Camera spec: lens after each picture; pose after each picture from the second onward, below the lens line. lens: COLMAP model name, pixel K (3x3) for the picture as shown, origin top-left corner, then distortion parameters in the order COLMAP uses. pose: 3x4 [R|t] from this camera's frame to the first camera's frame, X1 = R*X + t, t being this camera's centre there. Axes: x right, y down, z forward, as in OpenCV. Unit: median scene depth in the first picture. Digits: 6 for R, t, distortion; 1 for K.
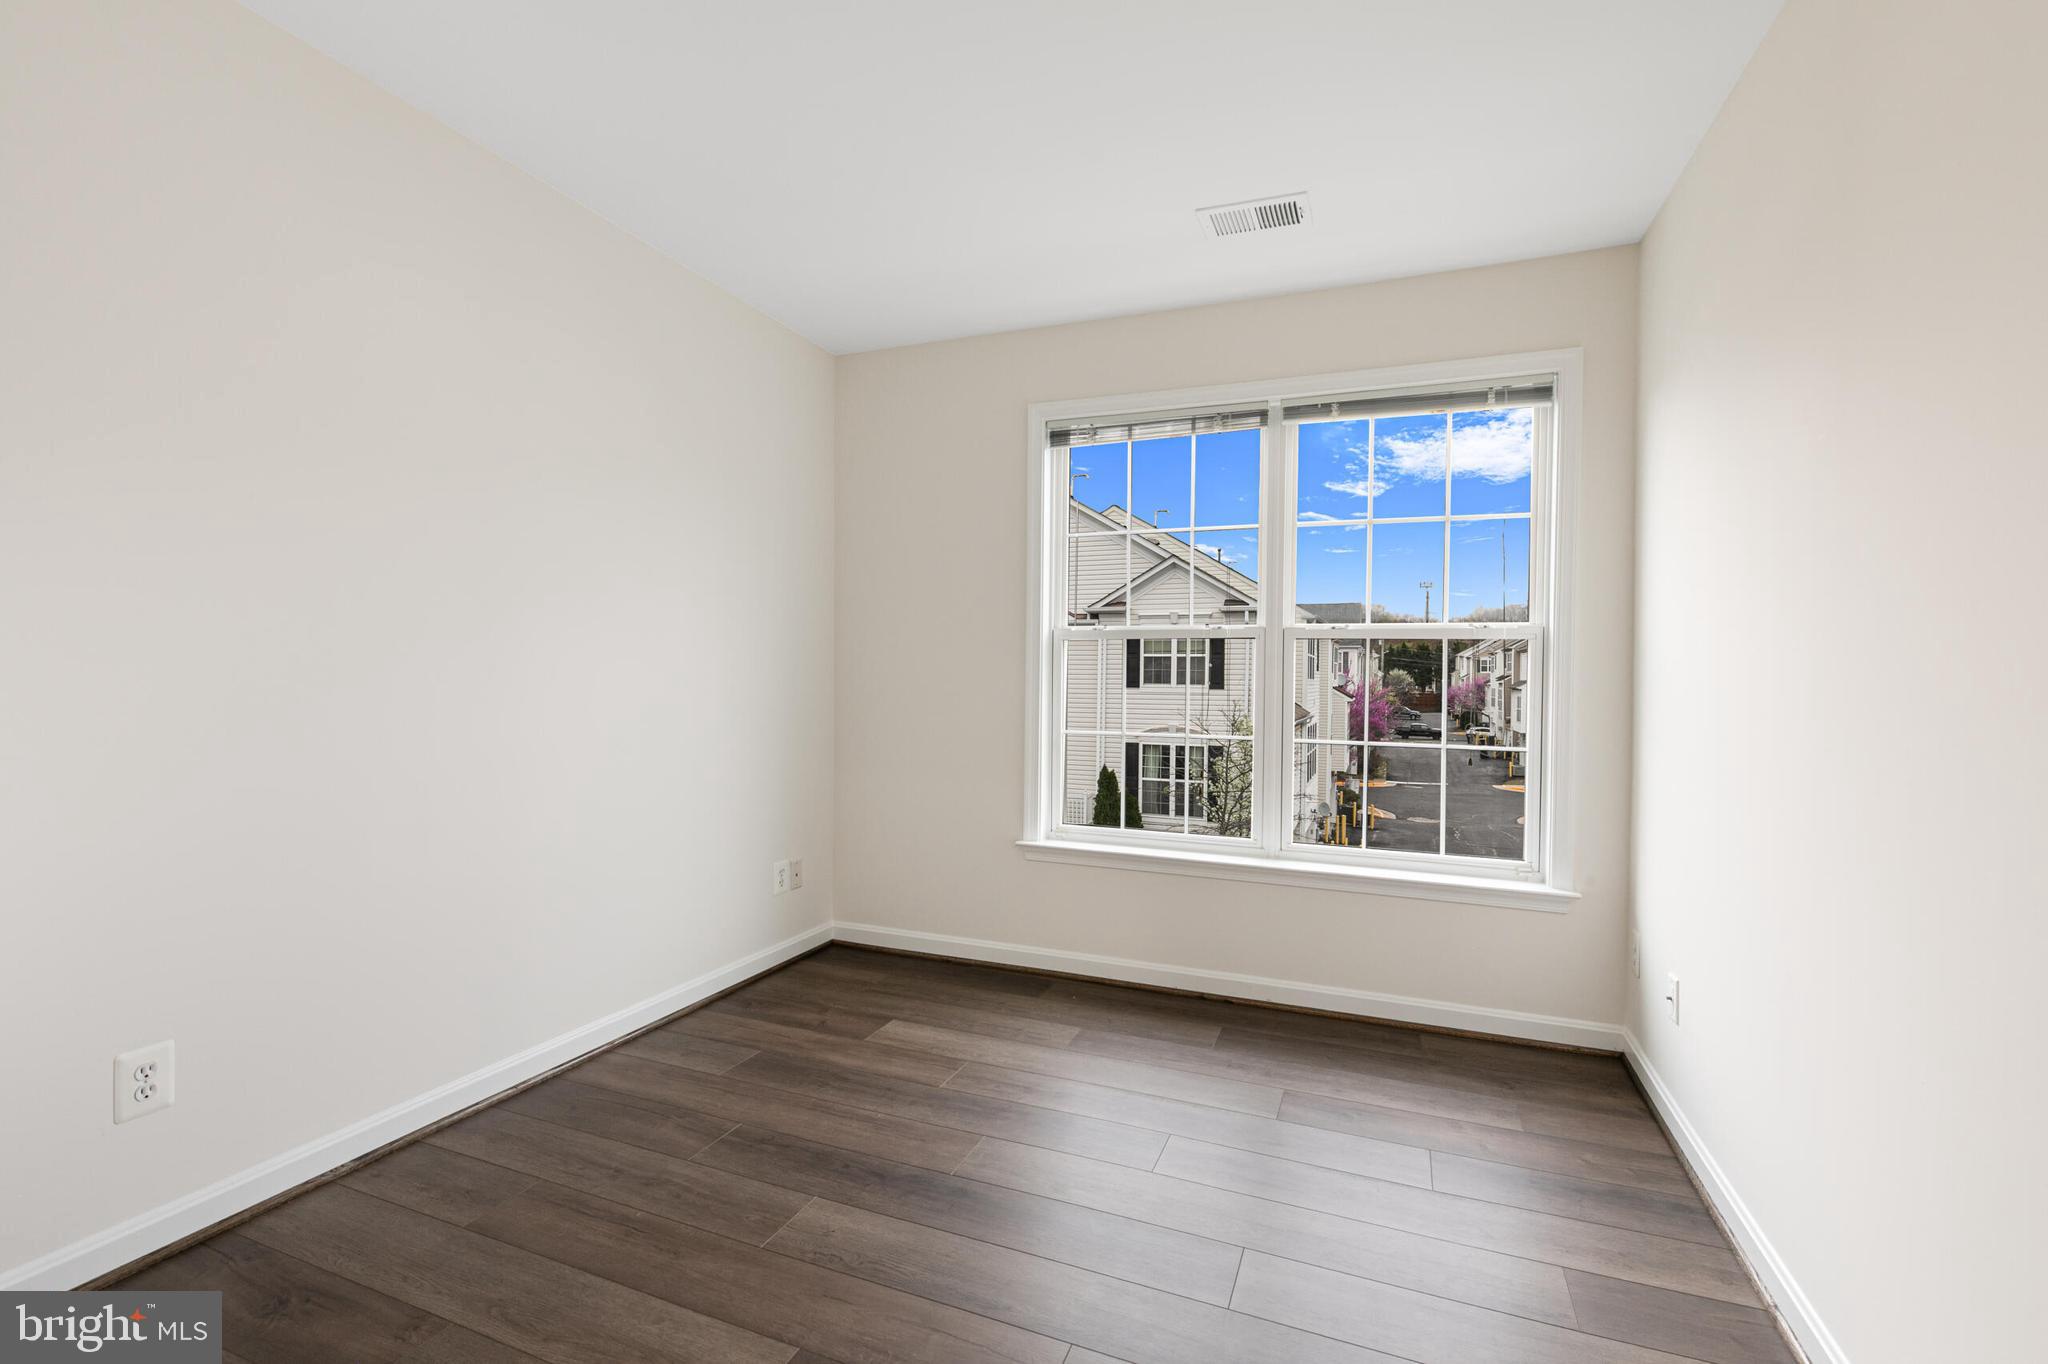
lens RADIAL K [[929.6, 0, 1022.9], [0, 929.6, 677.6], [0, 0, 1]] dist [0.008906, -0.003770]
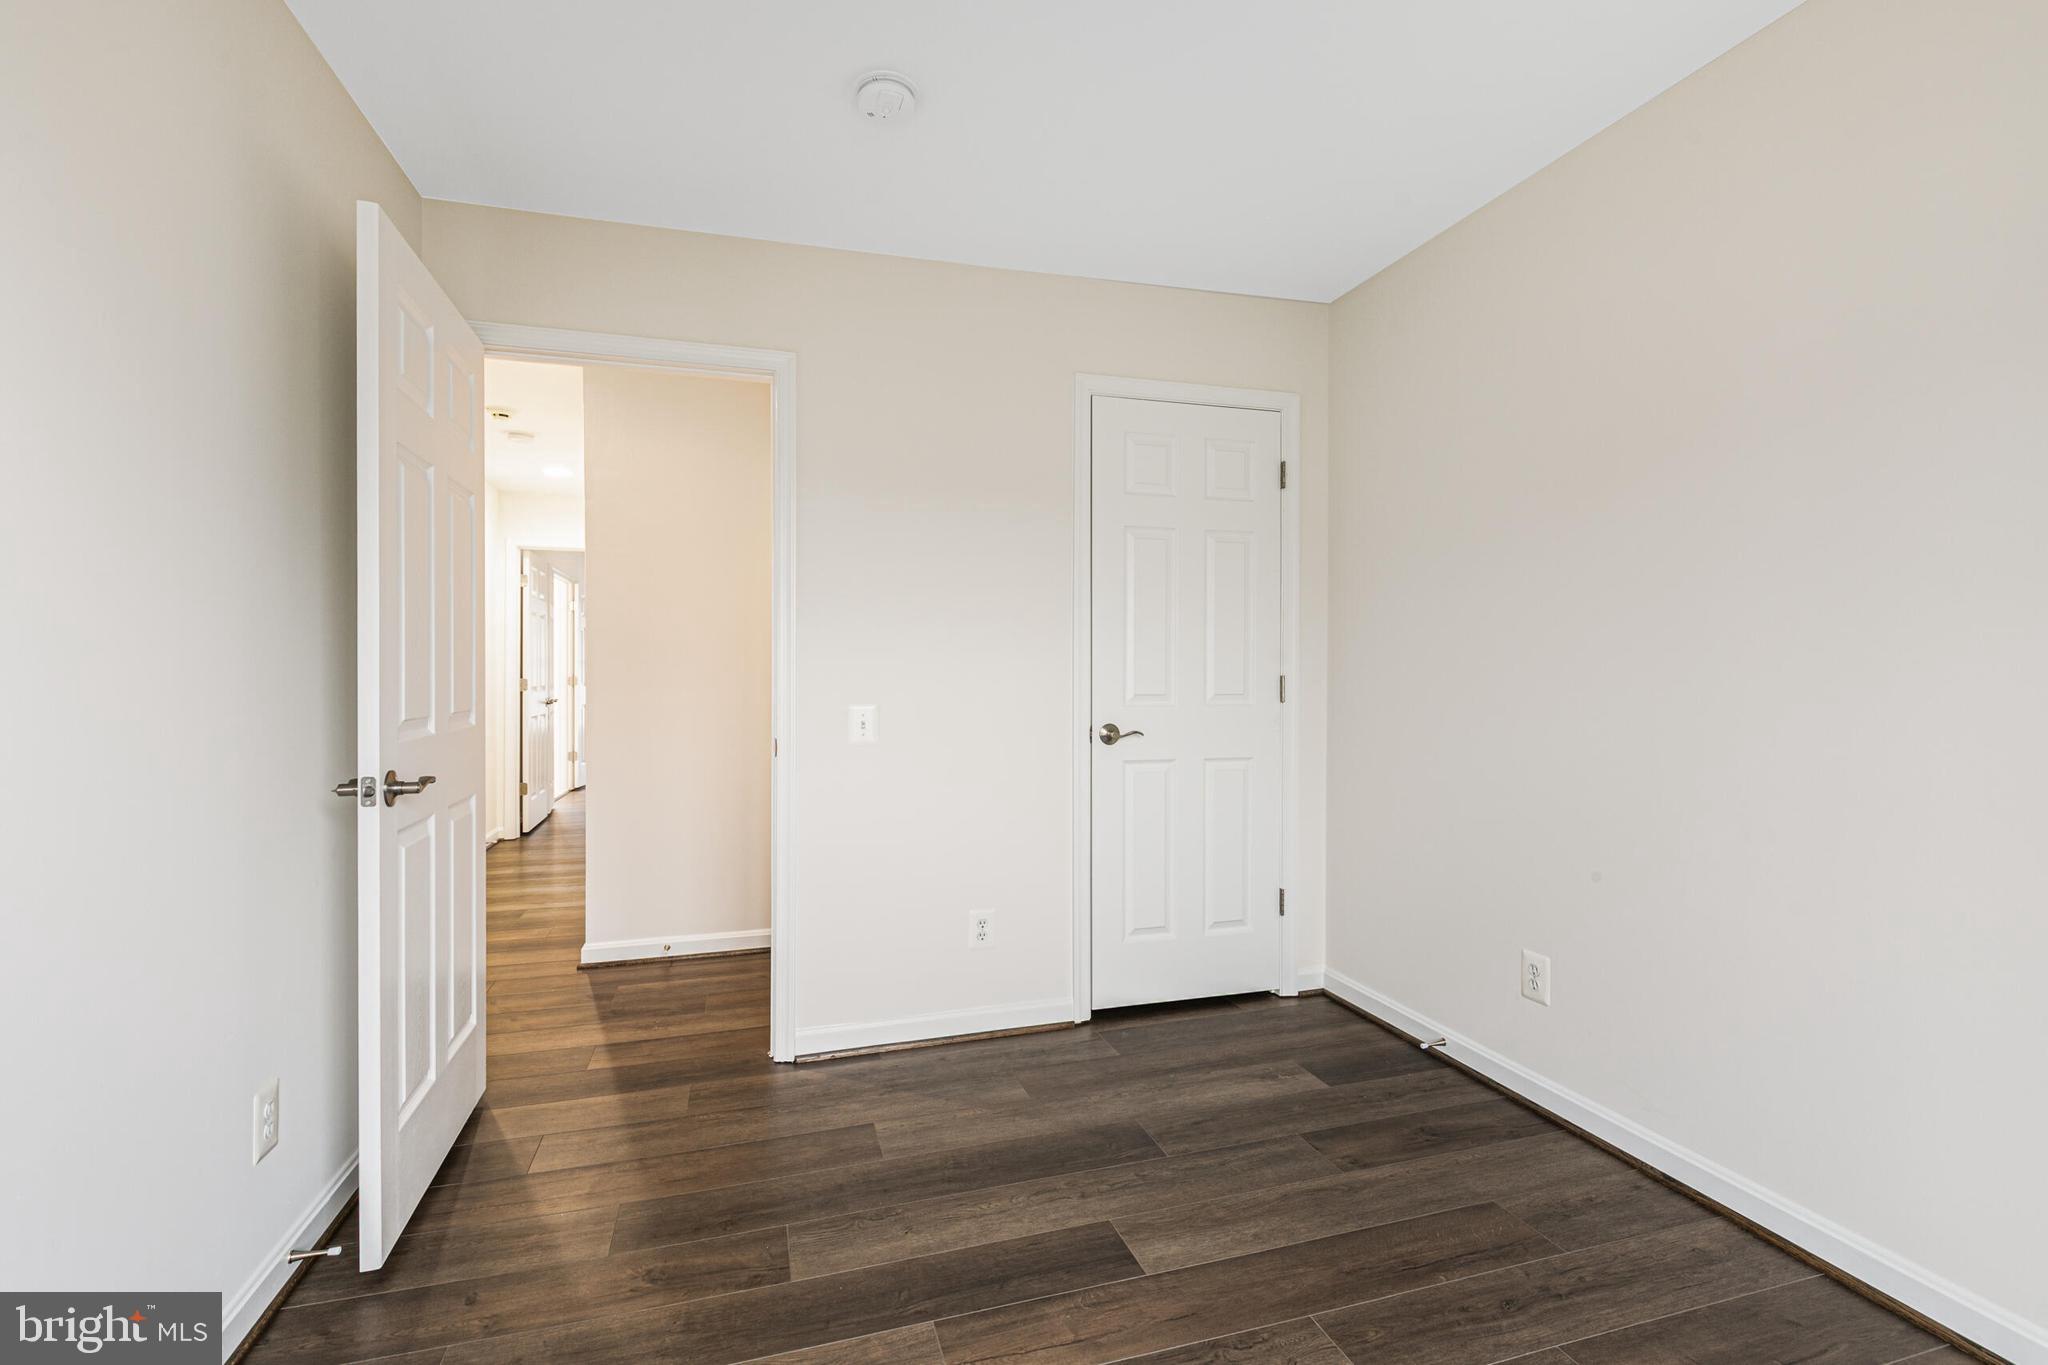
lens RADIAL K [[929.6, 0, 1033.4], [0, 929.6, 676.6], [0, 0, 1]] dist [0.008906, -0.003770]
pose [[-0.762451, -0.004039, -0.647033, 0.520190], [-0.012220, 0.999892, 0.008158, -0.020798], [0.646930, 0.014126, -0.762418, 1.507701]]
